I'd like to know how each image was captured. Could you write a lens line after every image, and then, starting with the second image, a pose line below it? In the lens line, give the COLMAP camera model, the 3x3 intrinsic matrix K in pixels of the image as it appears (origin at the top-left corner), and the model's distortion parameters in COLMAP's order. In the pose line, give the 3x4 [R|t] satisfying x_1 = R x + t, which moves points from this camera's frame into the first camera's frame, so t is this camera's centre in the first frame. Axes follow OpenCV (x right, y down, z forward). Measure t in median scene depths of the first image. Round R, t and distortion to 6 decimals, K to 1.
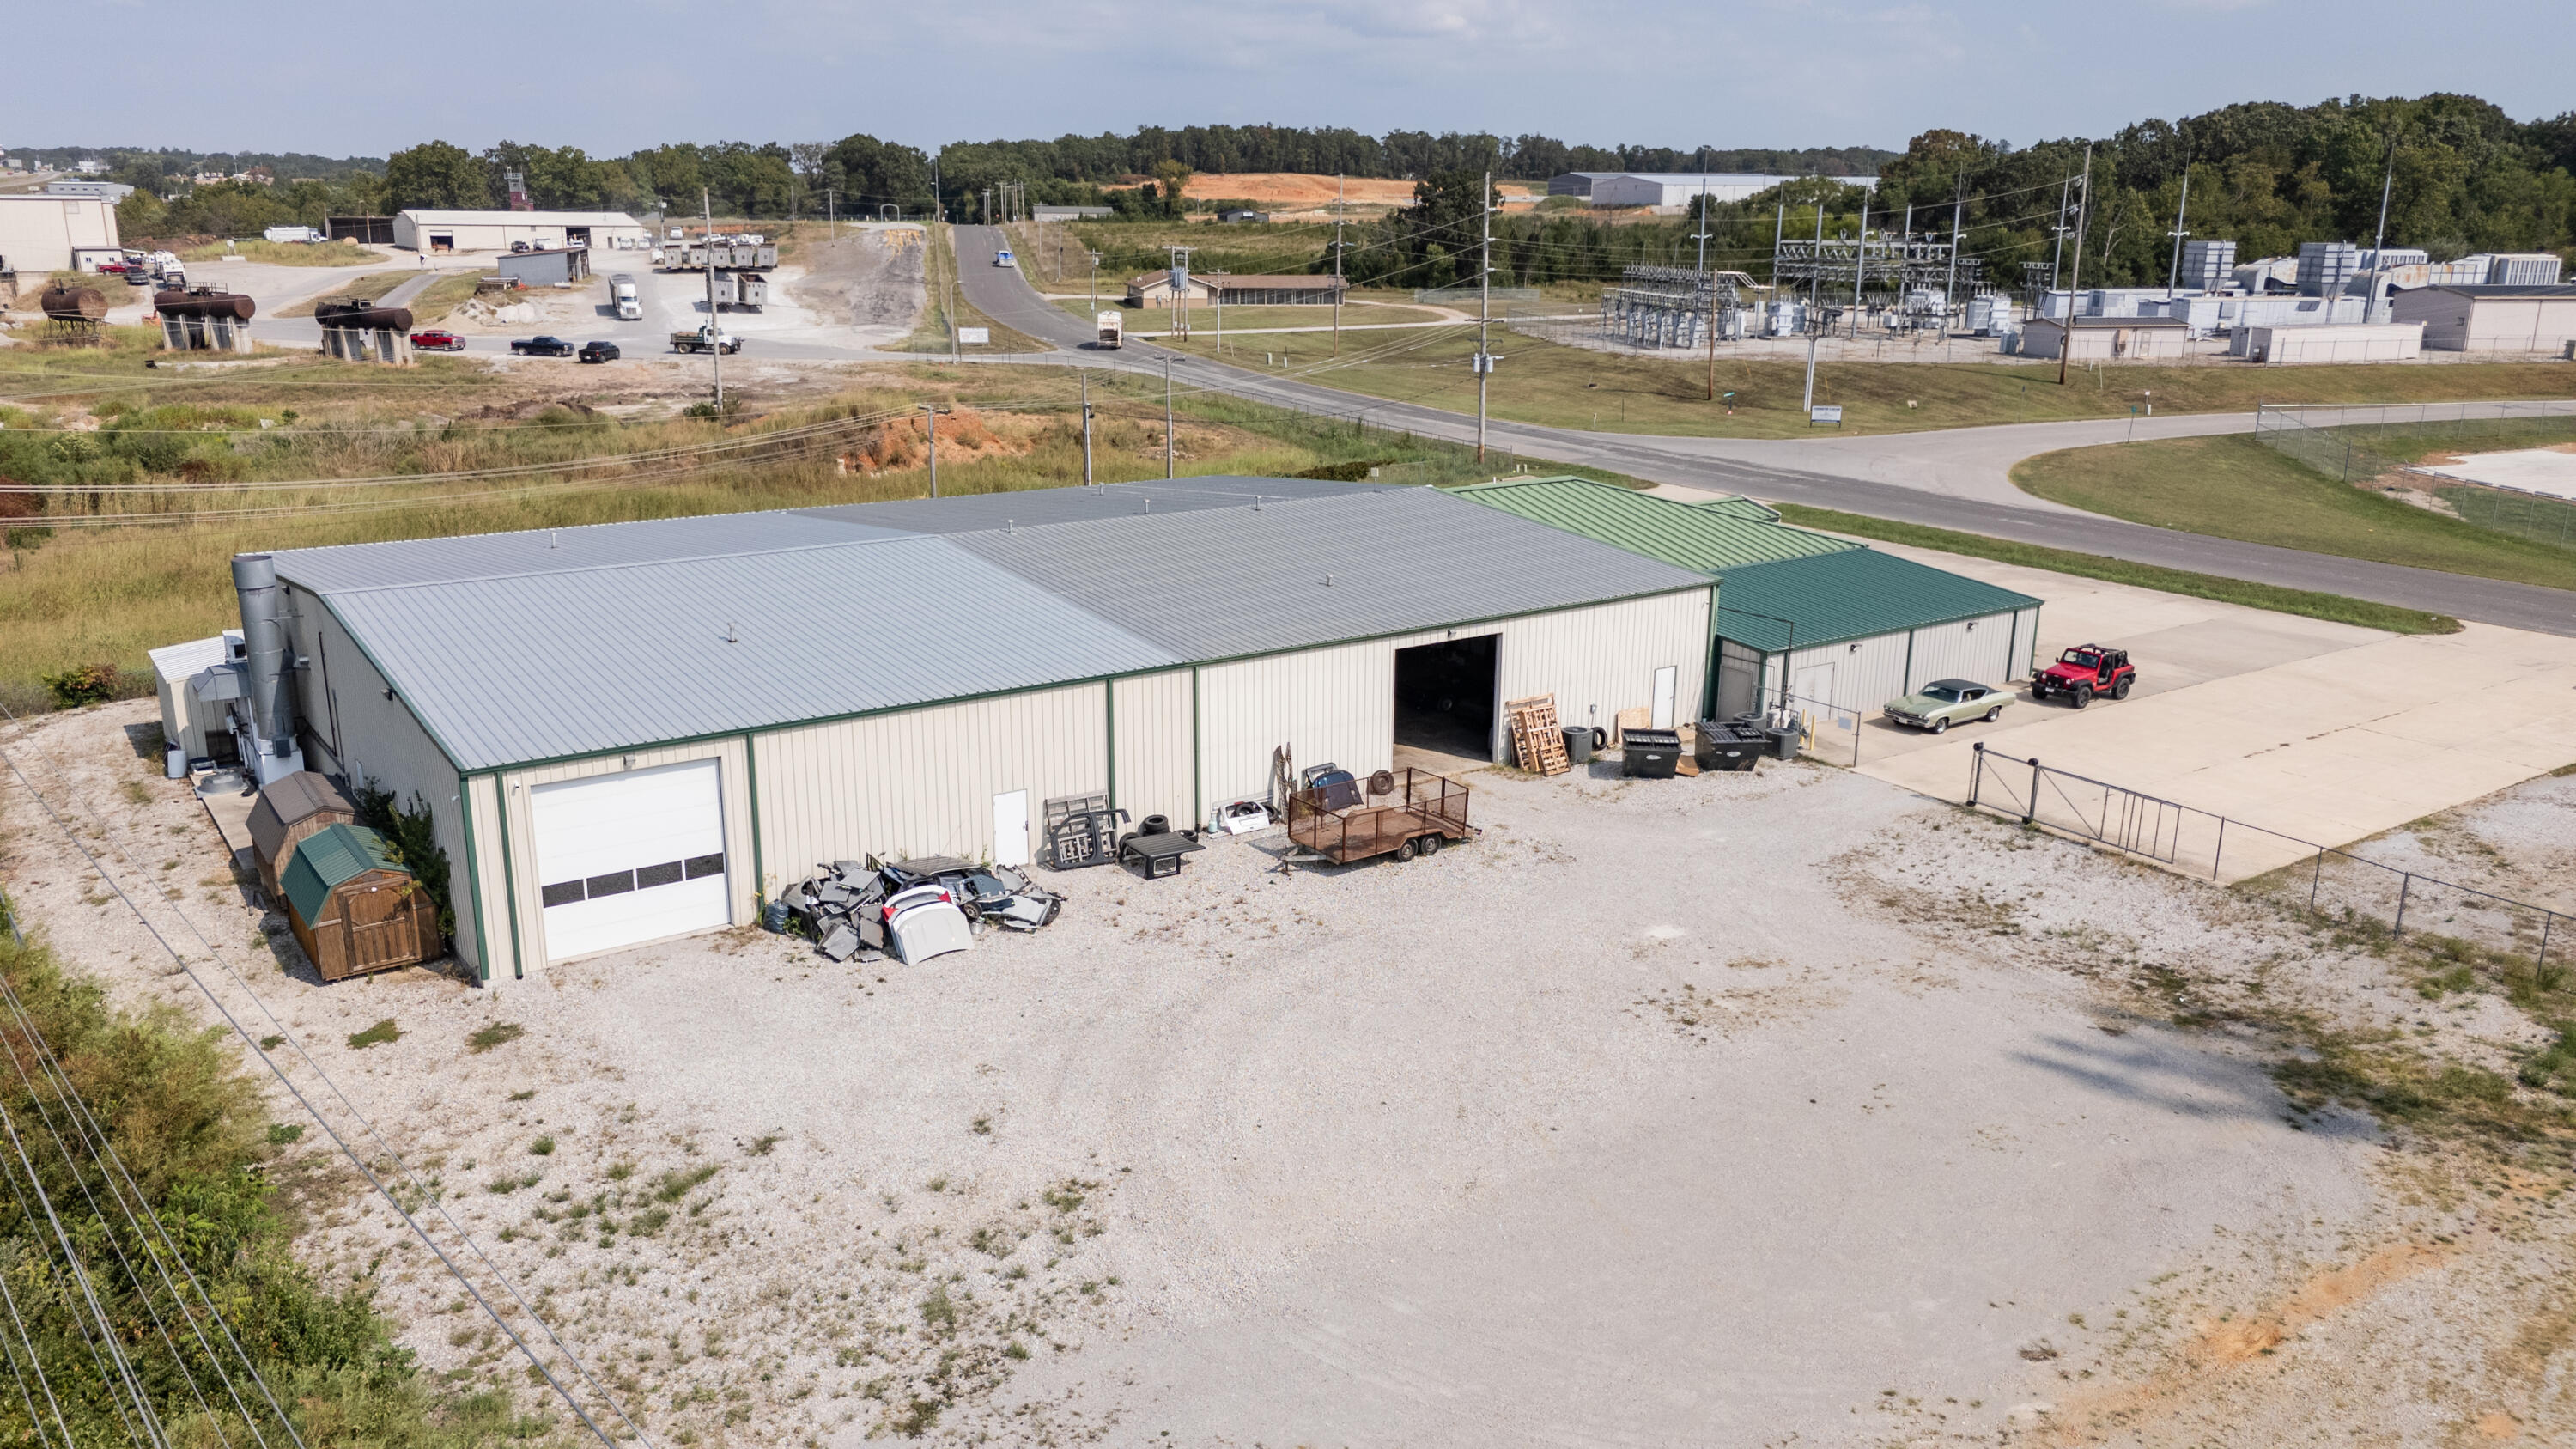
lens RADIAL K [[1898.2, 0, 1281.9], [0, 1898.2, 724.5], [0, 0, 1]] dist [0.064439, -0.062322]
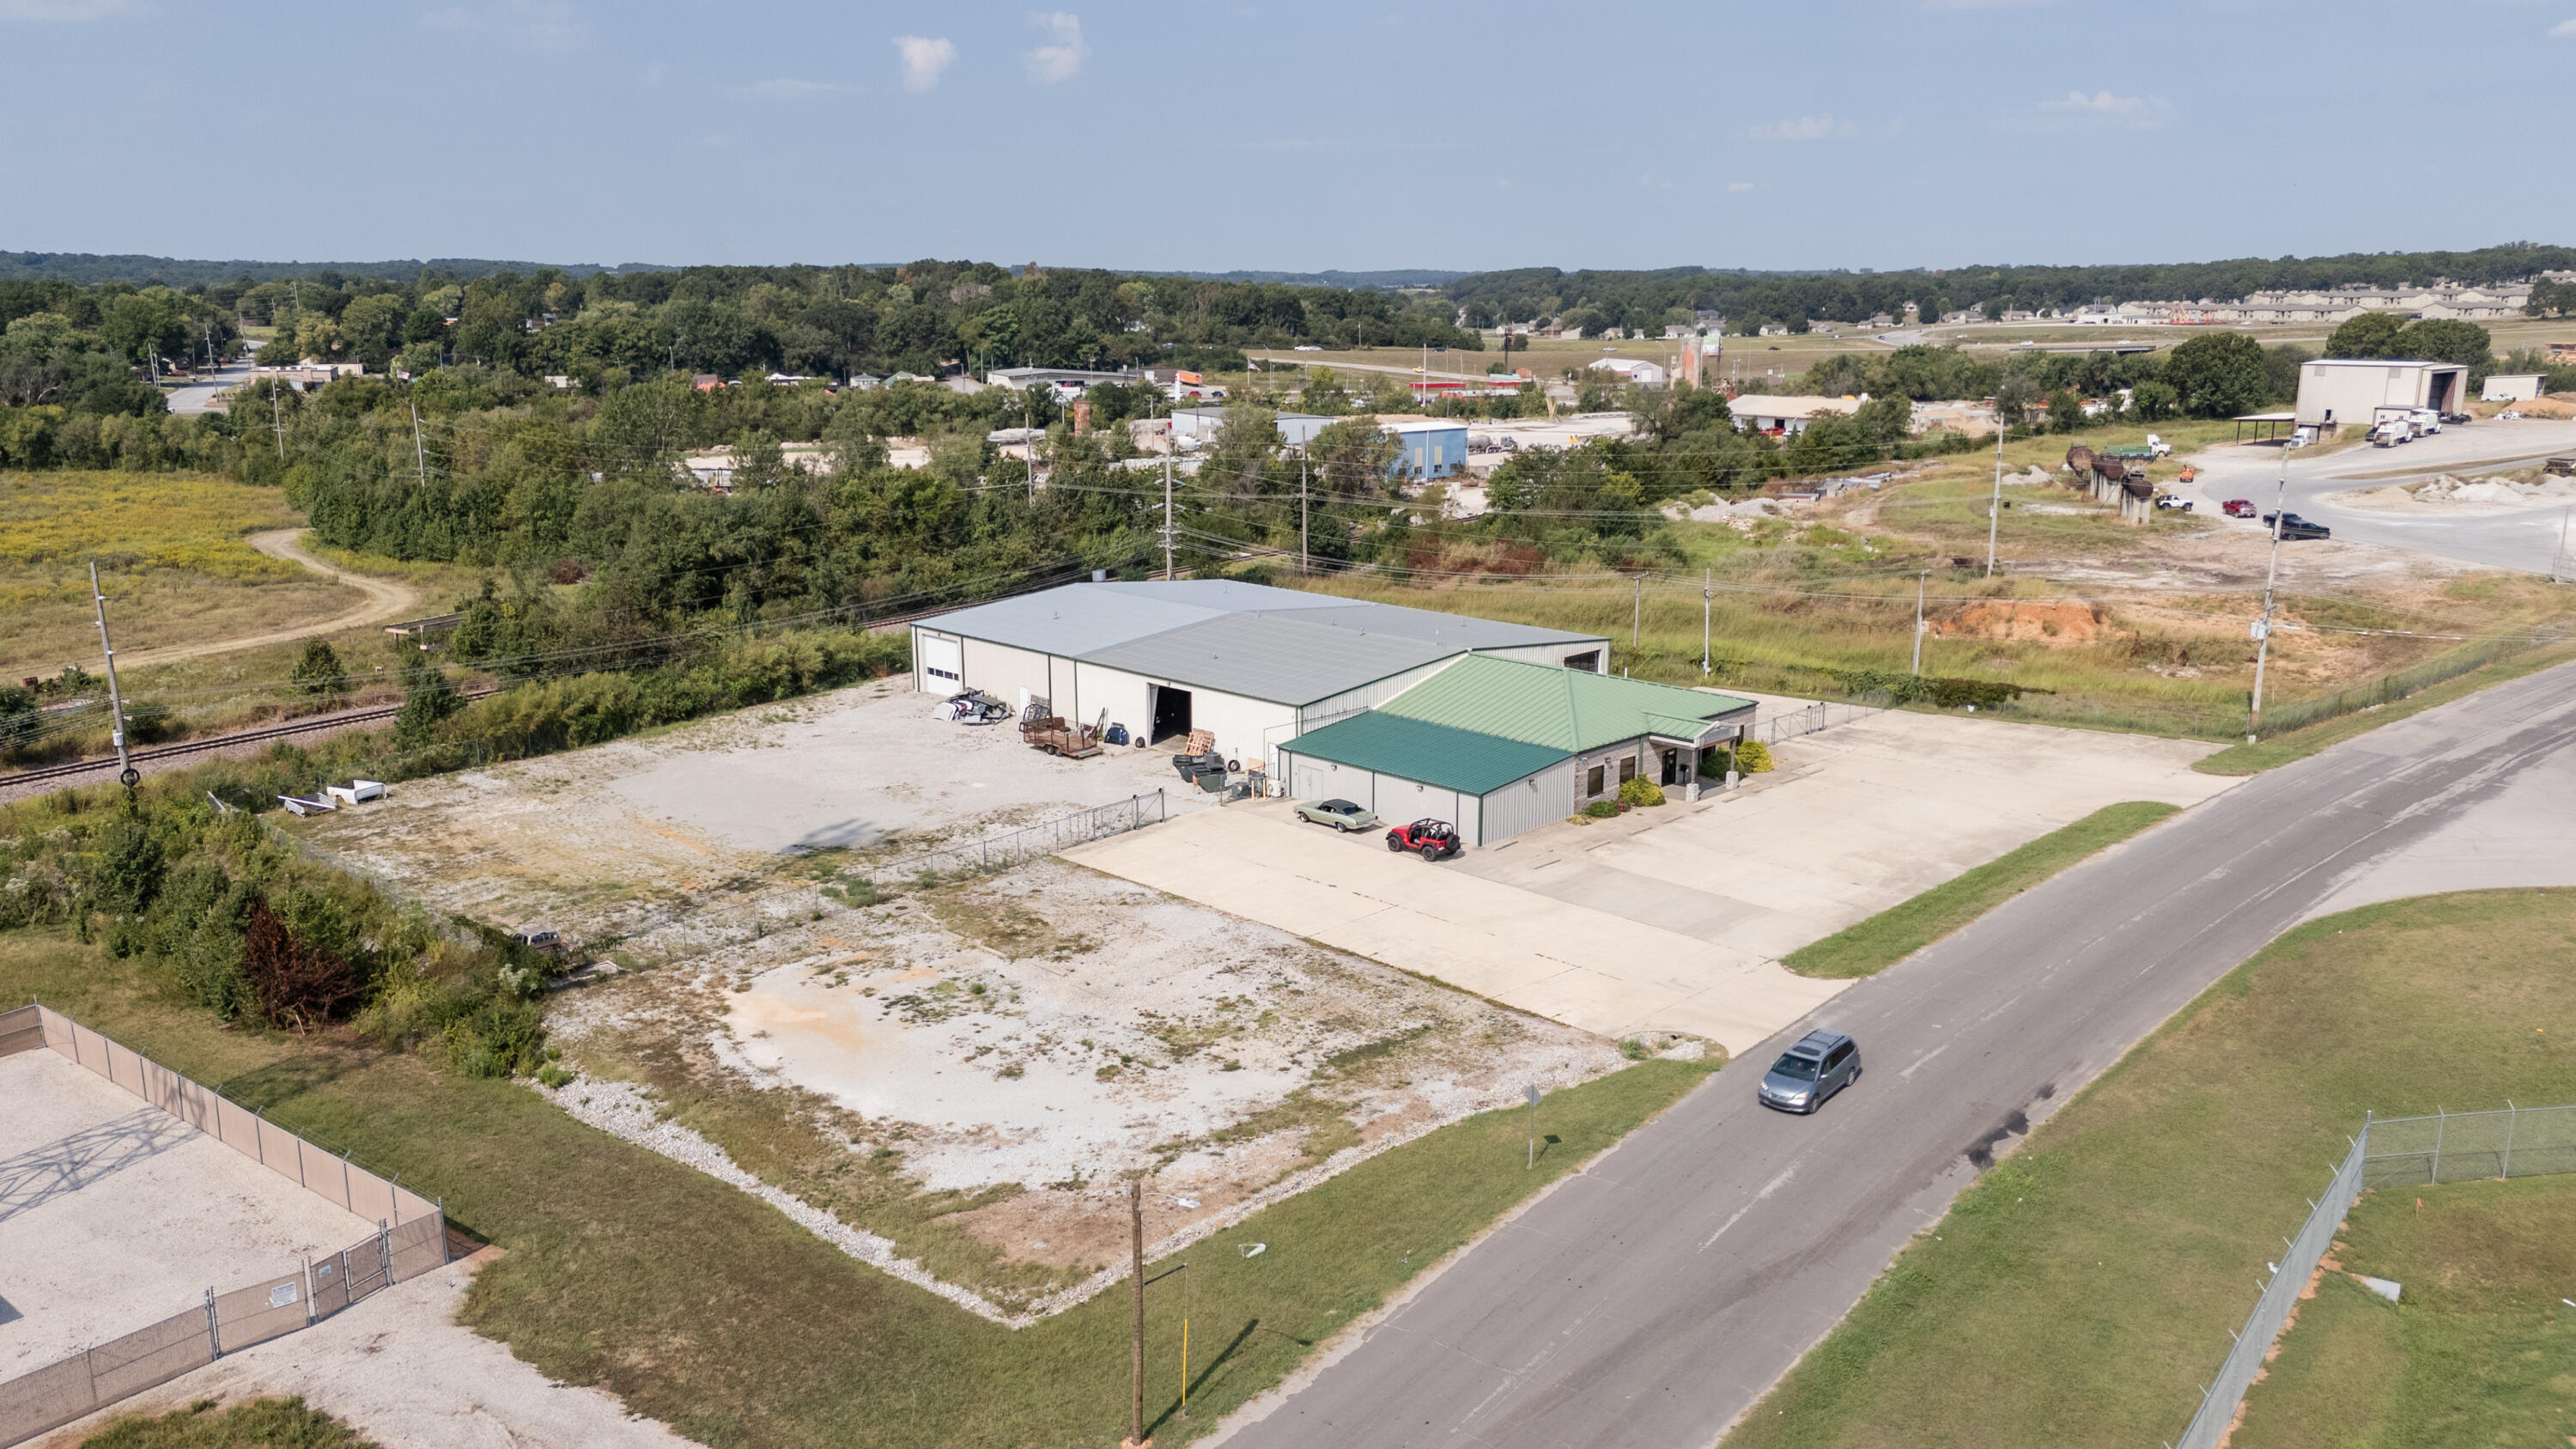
lens RADIAL K [[1898.2, 0, 1303.0], [0, 1898.2, 727.8], [0, 0, 1]] dist [0.064439, -0.062322]
pose [[0.171834, 0.213528, -0.961706, 2.627323], [-0.255241, 0.952541, 0.165887, -0.474735], [0.951486, 0.216962, 0.218180, 0.865601]]
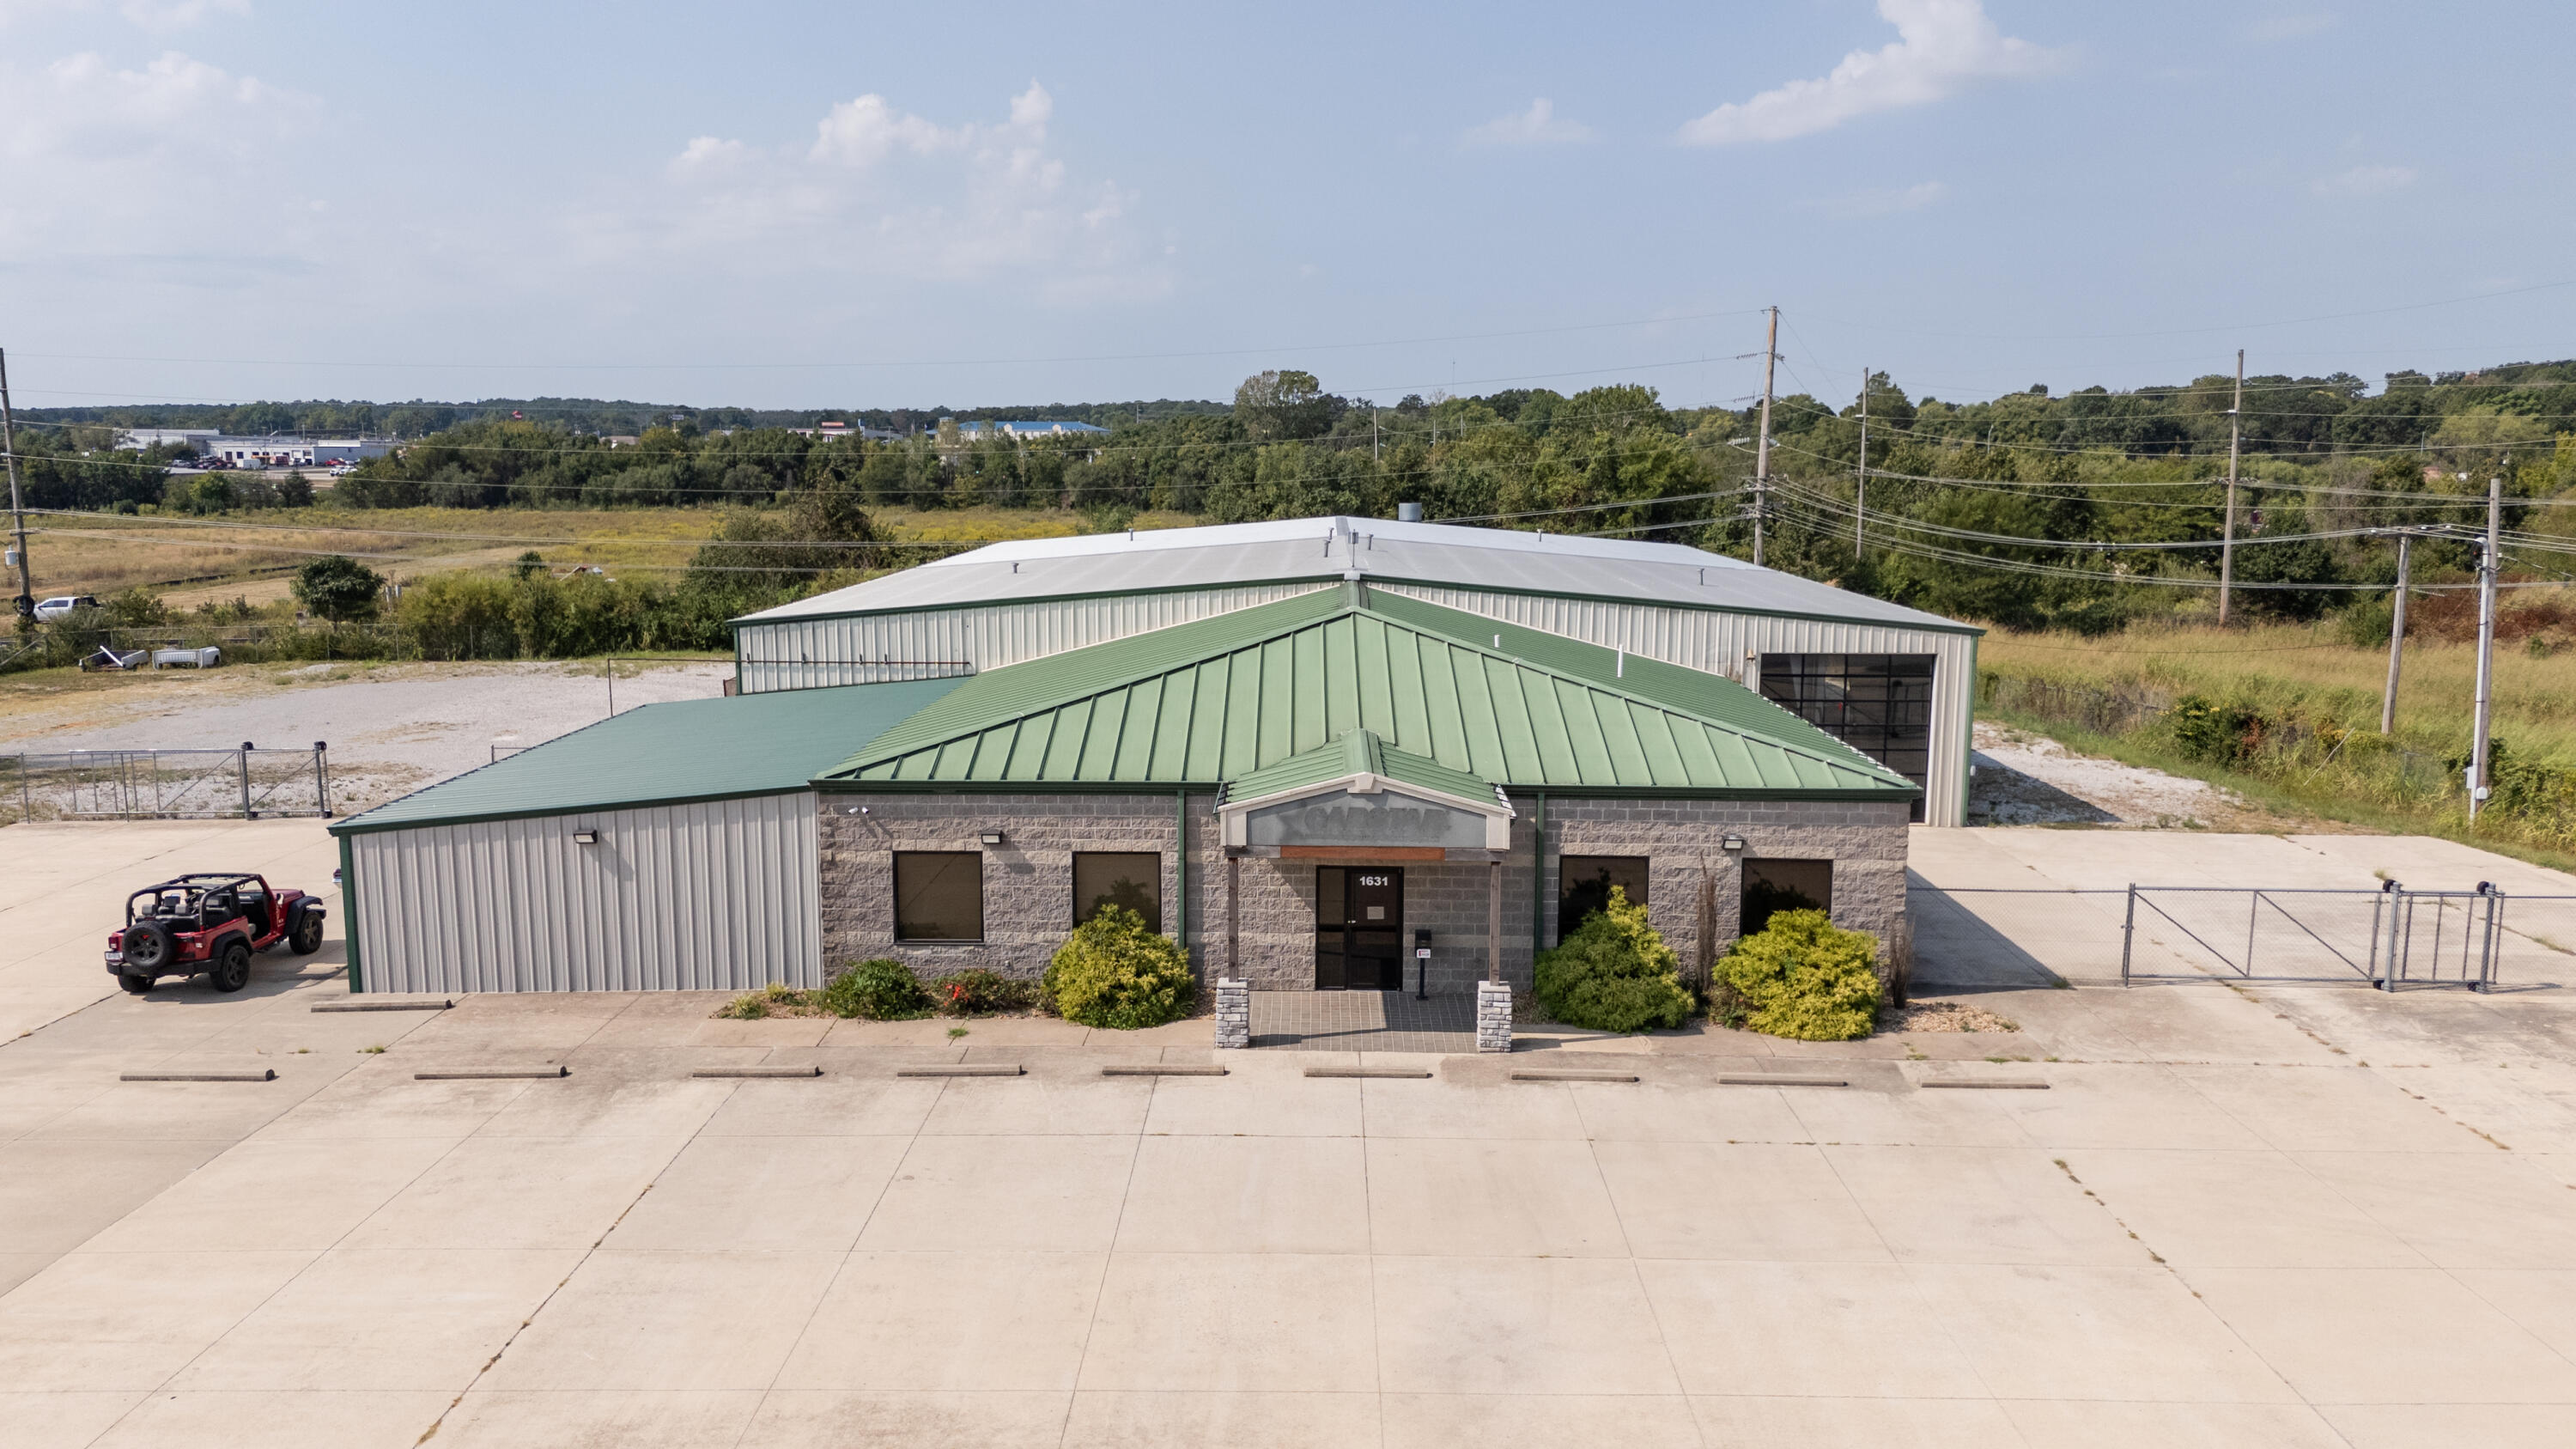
lens RADIAL K [[1898.2, 0, 1299.5], [0, 1898.2, 749.0], [0, 0, 1]] dist [0.064439, -0.062322]
pose [[-0.593893, 0.117007, -0.795990, 0.954848], [-0.216126, 0.929800, 0.297929, -0.410653], [0.774971, 0.348972, -0.526914, 2.177462]]
